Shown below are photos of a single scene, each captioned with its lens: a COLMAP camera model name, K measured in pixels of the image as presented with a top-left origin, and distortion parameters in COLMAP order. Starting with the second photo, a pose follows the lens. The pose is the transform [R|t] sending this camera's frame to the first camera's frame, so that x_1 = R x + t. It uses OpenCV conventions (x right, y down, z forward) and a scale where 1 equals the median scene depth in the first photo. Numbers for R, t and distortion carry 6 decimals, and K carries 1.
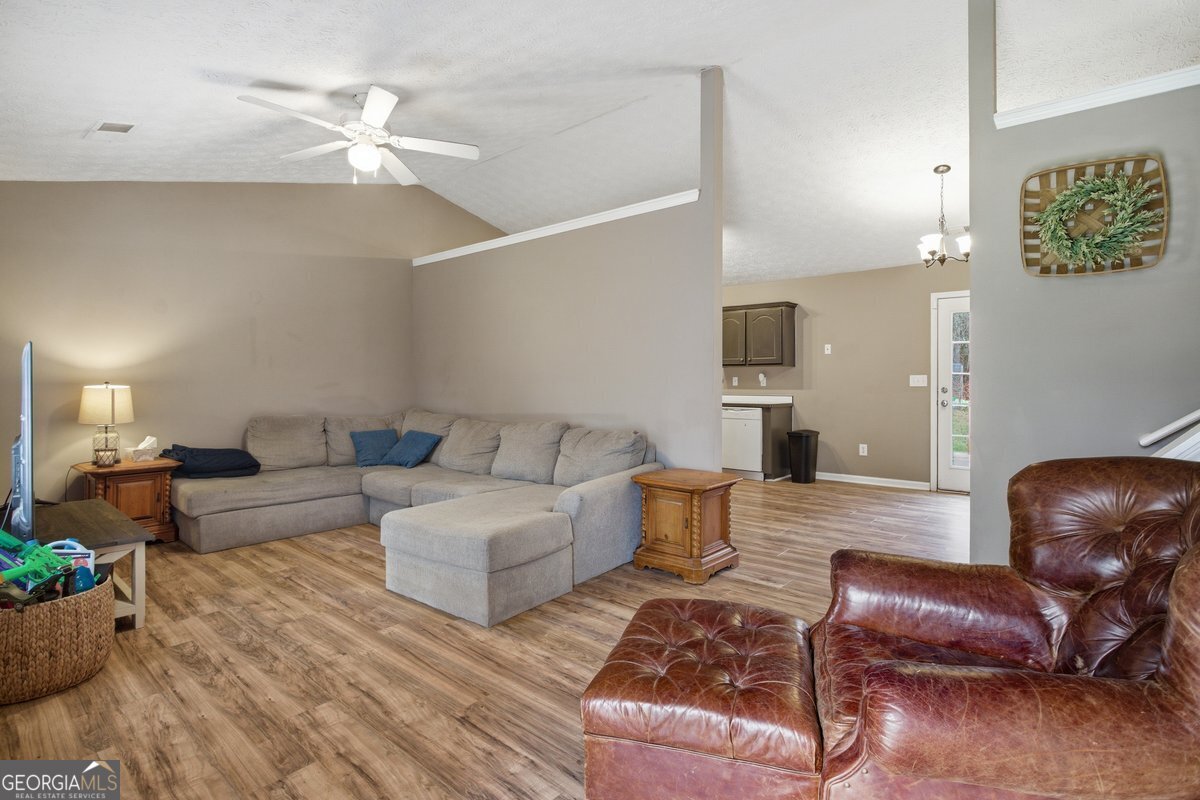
lens RADIAL K [[581.7, 0, 606.2], [0, 581.7, 382.6], [0, 0, 1]] dist [-0.000312, 0.001056]
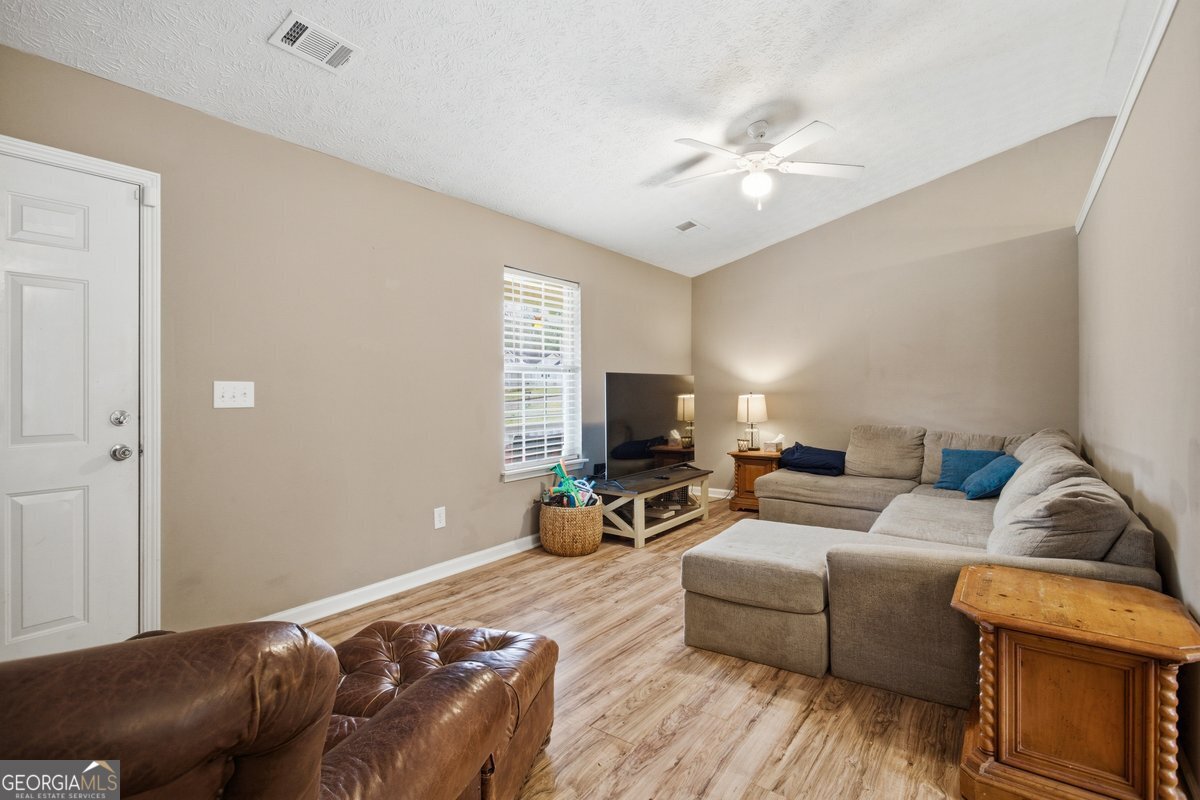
lens RADIAL K [[581.7, 0, 606.2], [0, 581.7, 382.6], [0, 0, 1]] dist [-0.000312, 0.001056]
pose [[0.079944, -0.013338, -0.996710, 0.836569], [0.000940, 0.999911, -0.013306, -0.009392], [0.996799, 0.000127, 0.079949, 0.851573]]
